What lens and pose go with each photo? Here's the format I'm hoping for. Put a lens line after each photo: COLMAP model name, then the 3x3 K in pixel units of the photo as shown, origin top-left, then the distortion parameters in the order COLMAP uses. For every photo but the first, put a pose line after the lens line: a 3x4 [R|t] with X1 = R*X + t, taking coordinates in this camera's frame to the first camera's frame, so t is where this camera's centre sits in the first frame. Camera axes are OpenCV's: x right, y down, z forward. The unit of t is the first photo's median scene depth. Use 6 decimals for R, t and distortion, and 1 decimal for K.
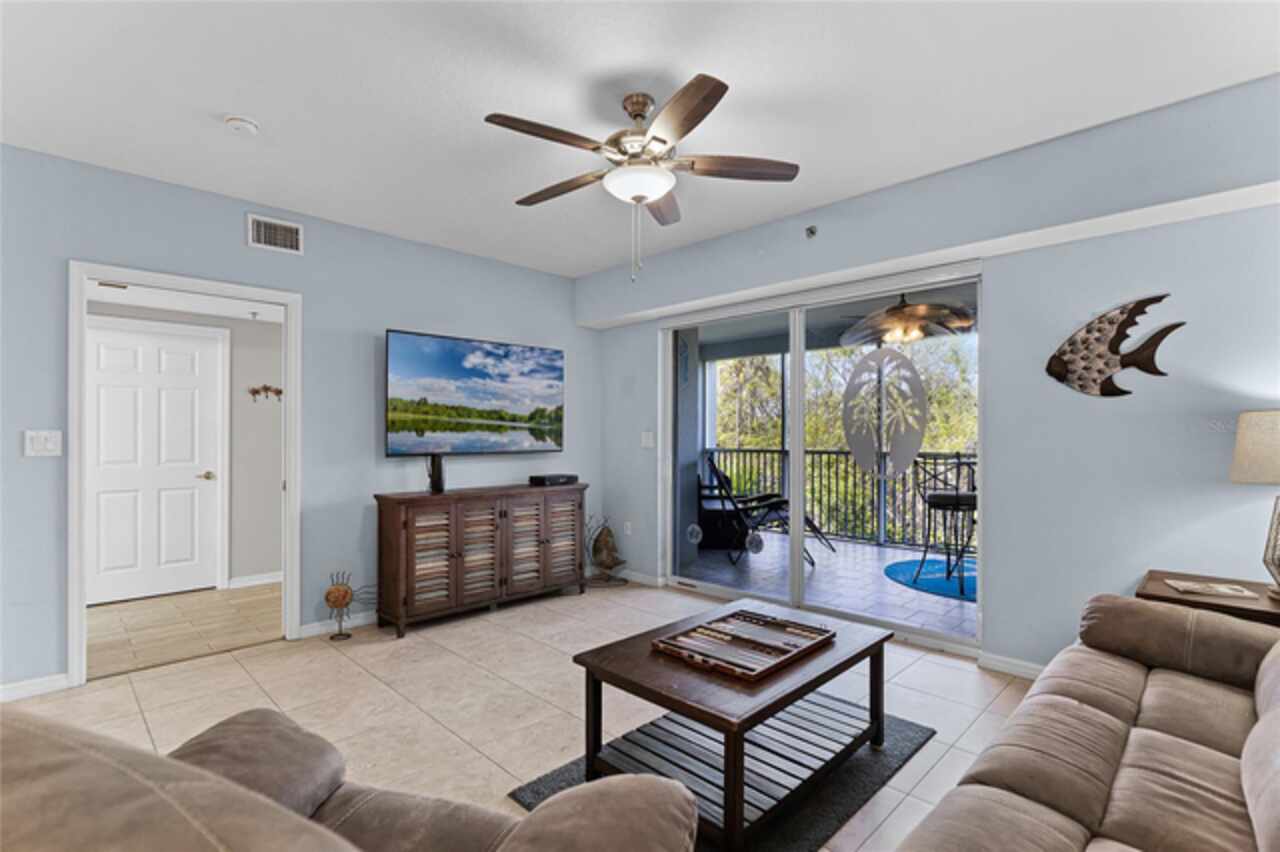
lens RADIAL K [[597.8, 0, 645.4], [0, 597.8, 434.2], [0, 0, 1]] dist [-0.000861, -0.001376]
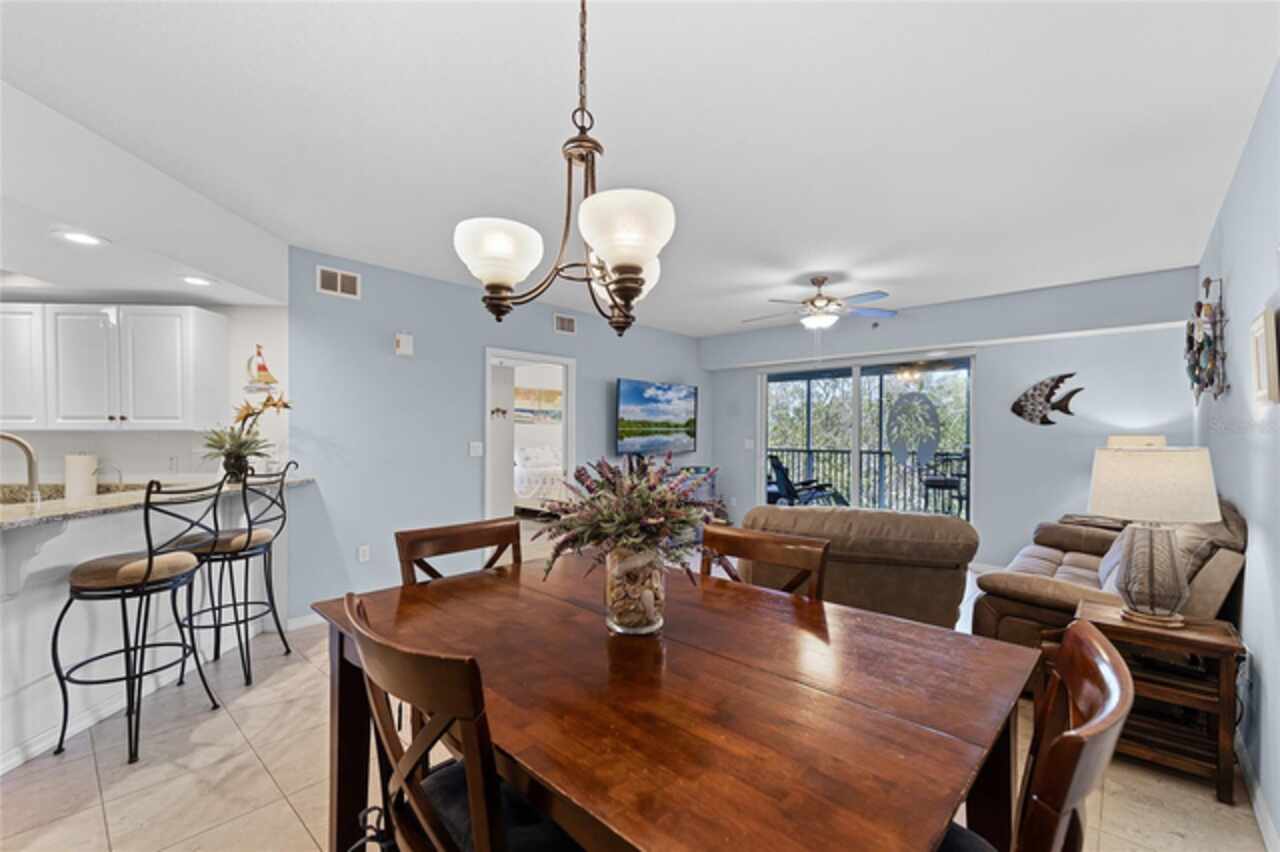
lens RADIAL K [[540.0, 0, 644.4], [0, 540.0, 440.2], [0, 0, 1]] dist [0.009279, -0.000683]
pose [[0.998836, 0.000879, 0.048220, -0.478537], [-0.001554, 0.999901, 0.013957, -0.029268], [-0.048203, -0.014016, 0.998739, -0.548717]]
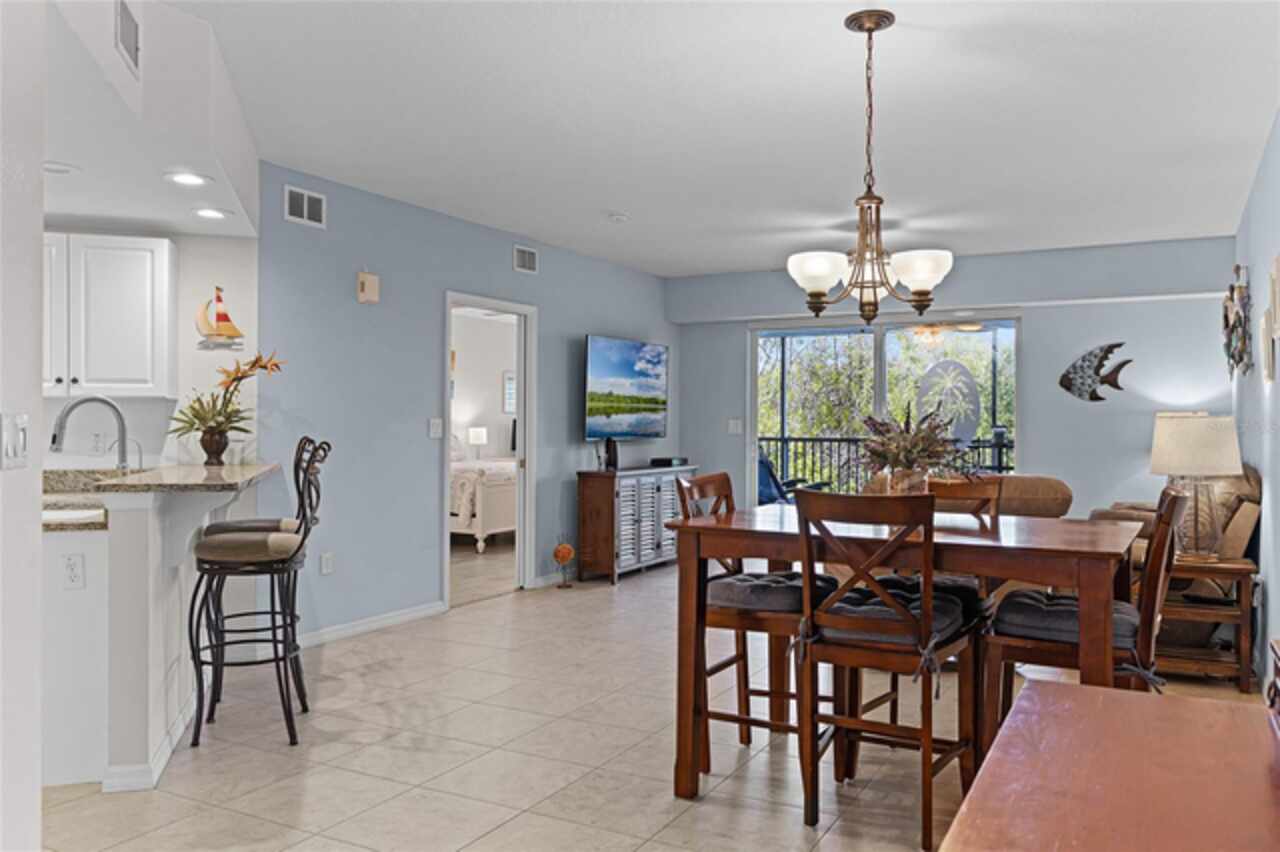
lens RADIAL K [[988.6, 0, 640.0], [0, 988.6, 424.2], [0, 0, 1]] dist [0.002348, 0.006957]
pose [[0.959077, 0.002931, 0.283129, -0.992561], [-0.004304, 0.999982, 0.004229, -0.003642], [-0.283111, -0.005274, 0.959073, -1.049385]]
